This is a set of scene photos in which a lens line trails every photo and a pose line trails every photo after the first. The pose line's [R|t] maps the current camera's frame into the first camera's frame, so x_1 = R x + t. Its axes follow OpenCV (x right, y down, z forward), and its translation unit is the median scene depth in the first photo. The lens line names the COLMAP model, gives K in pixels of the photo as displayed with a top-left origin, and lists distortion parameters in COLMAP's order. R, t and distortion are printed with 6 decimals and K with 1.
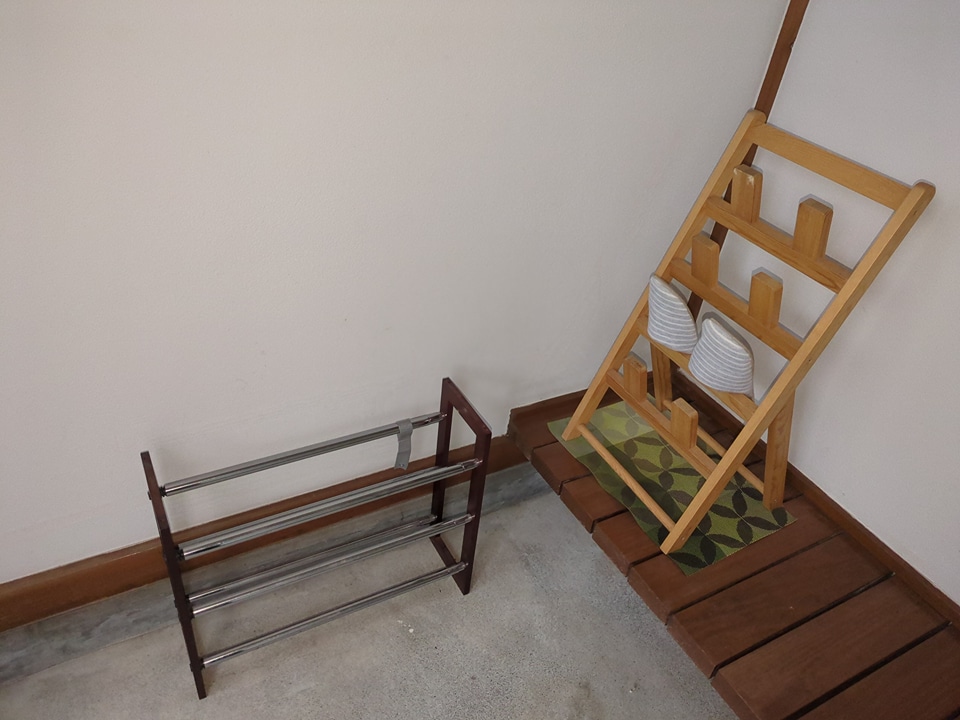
lens RADIAL K [[720.7, 0, 480.0], [0, 720.7, 360.0], [0, 0, 1]] dist [0.047475, -0.041003]
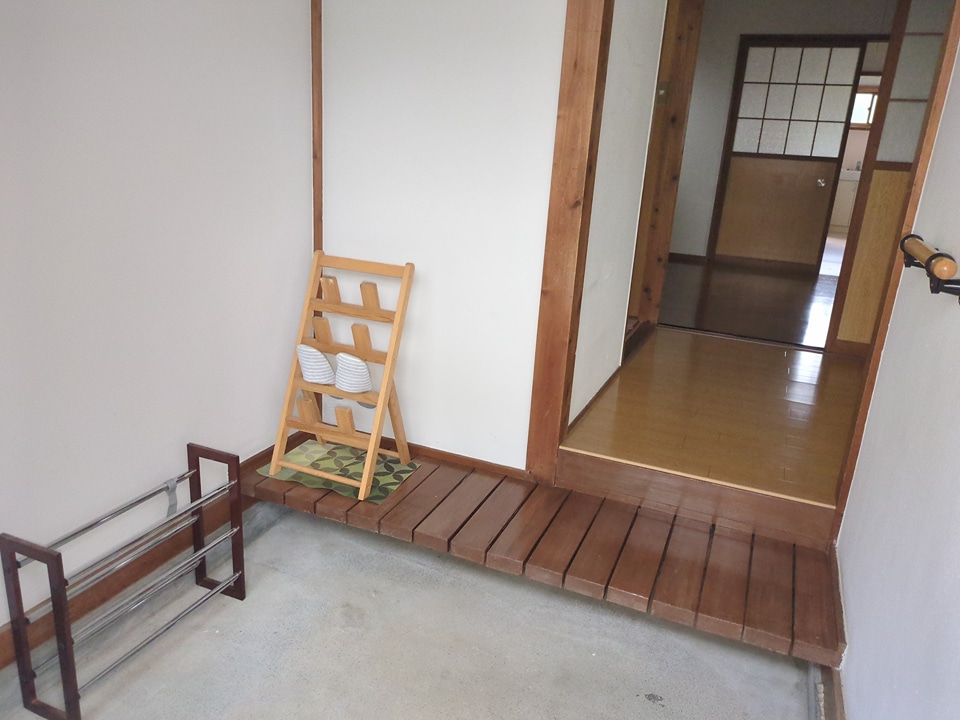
lens RADIAL K [[720.7, 0, 480.0], [0, 720.7, 360.0], [0, 0, 1]] dist [0.047475, -0.041003]
pose [[0.780507, -0.238455, 0.577883, -0.401957], [0.386328, 0.910736, -0.145984, 0.317751], [-0.491488, 0.337194, 0.802957, -0.544507]]
